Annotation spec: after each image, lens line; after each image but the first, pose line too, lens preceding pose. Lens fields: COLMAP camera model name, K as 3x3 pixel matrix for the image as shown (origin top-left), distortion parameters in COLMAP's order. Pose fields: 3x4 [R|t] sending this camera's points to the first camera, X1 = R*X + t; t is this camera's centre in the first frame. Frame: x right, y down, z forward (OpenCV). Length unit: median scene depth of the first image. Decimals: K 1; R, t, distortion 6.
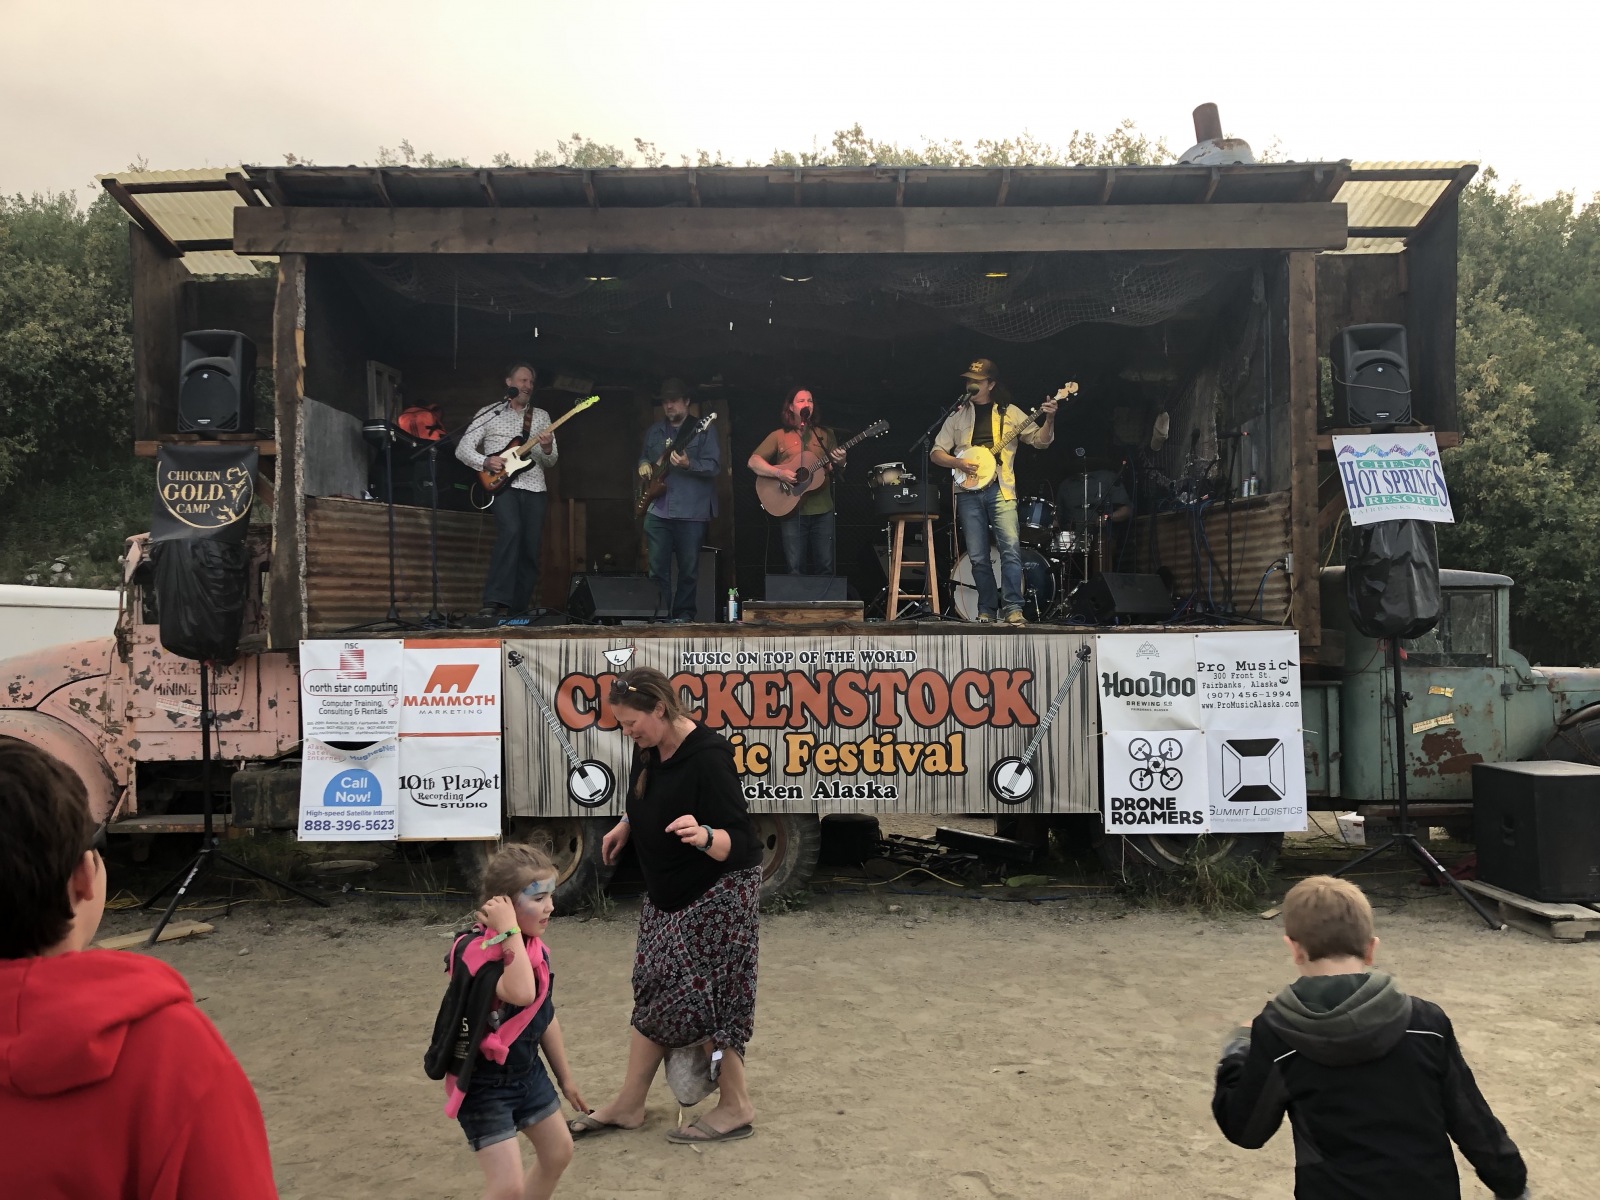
lens RADIAL K [[1286.2, 0, 809.8], [0, 1286.2, 592.7], [0, 0, 1]] dist [0.022221, -0.018272]
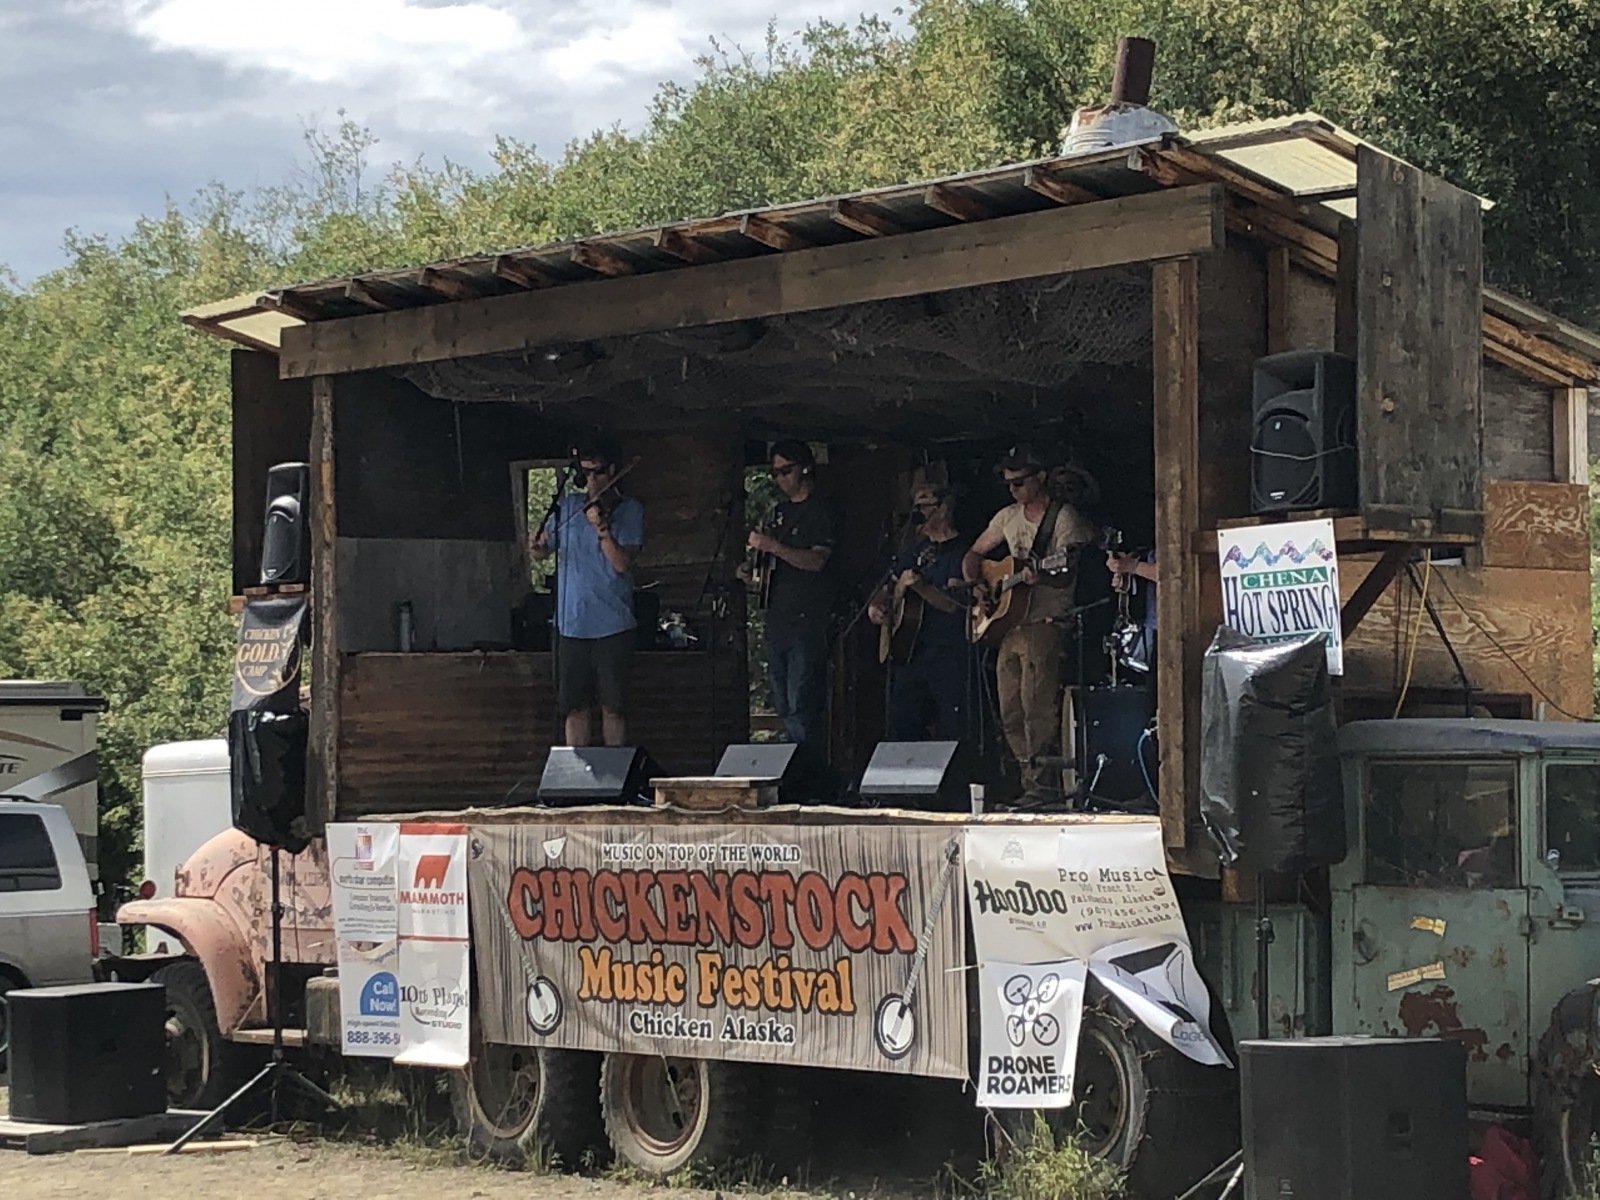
lens RADIAL K [[4204.4, 0, 804.6], [0, 4204.4, 609.3], [0, 0, 1]] dist [0.044979, 0.000000]
pose [[0.656308, -0.027308, -0.753998, 1.928030], [0.019171, 0.999626, -0.019516, -0.044945], [0.754249, -0.001646, 0.656586, -0.602618]]
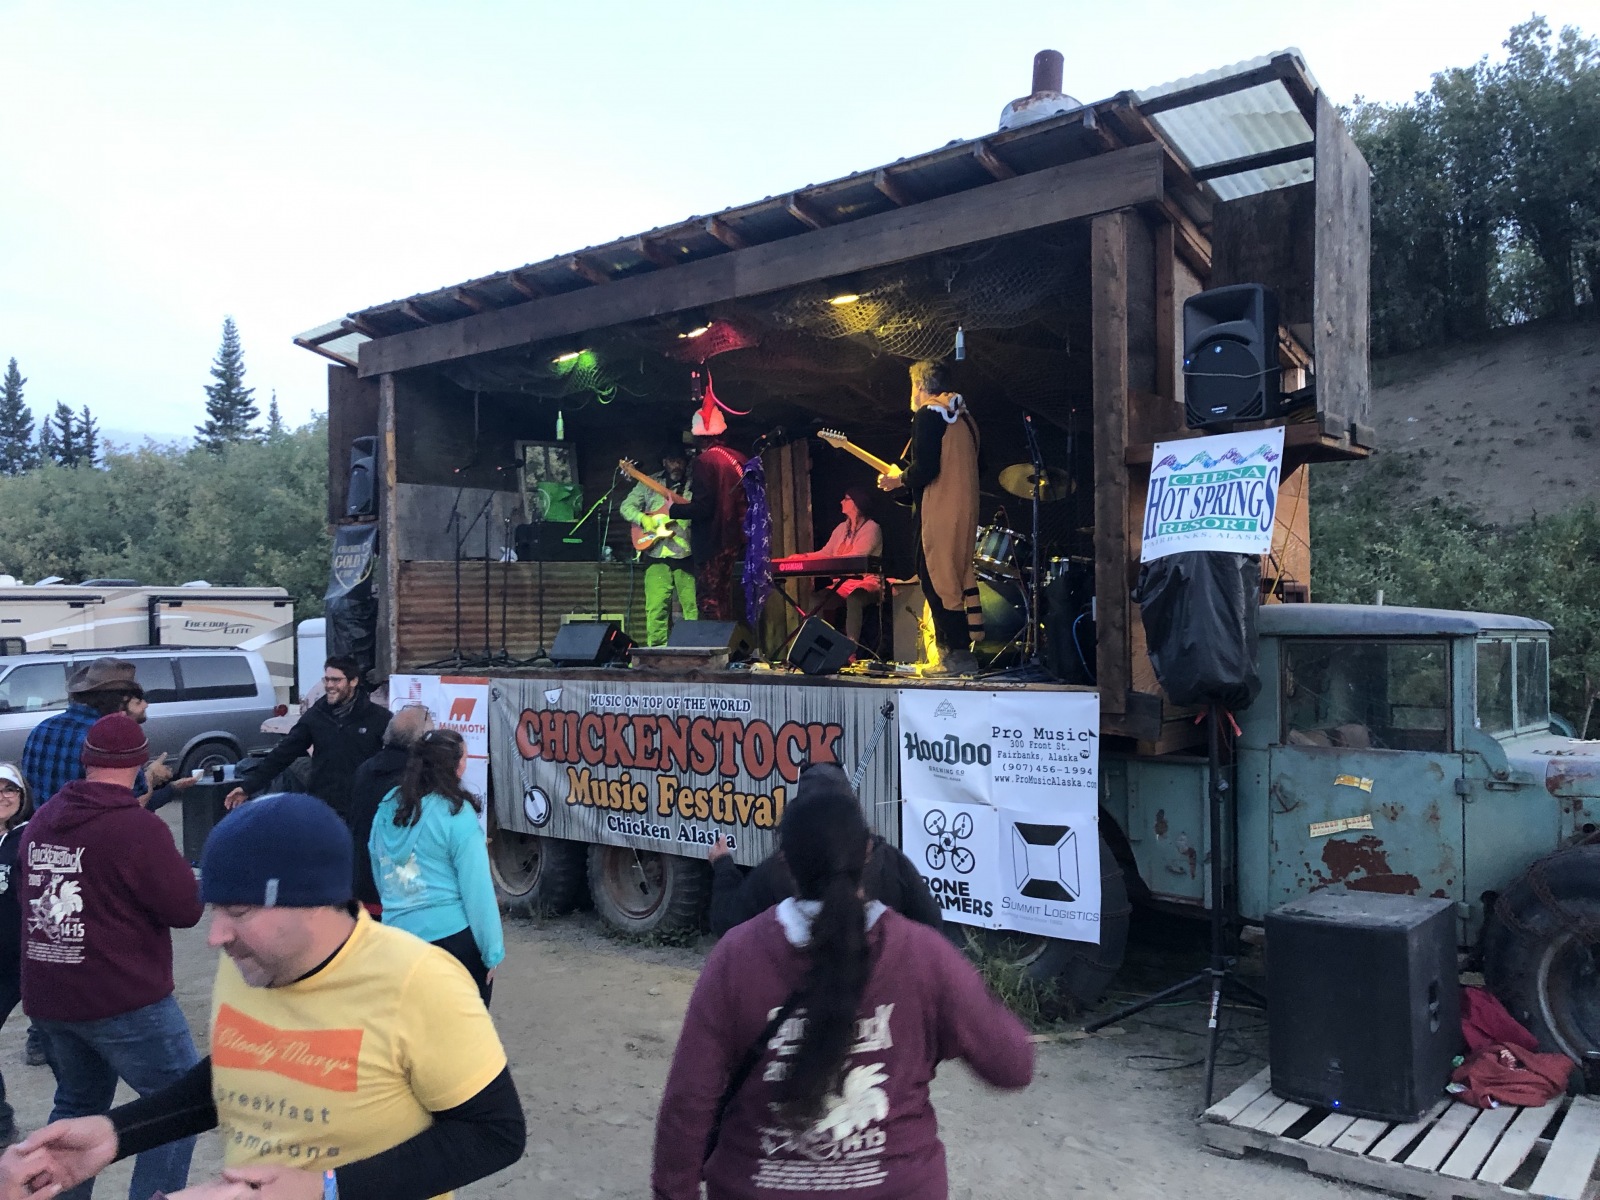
lens RADIAL K [[1286.2, 0, 831.4], [0, 1286.2, 585.7], [0, 0, 1]] dist [0.022221, -0.018272]
pose [[0.779801, -0.018435, -0.625756, 0.748074], [0.019084, 0.999802, -0.005673, -0.035732], [0.625736, -0.007518, 0.779999, 0.272902]]
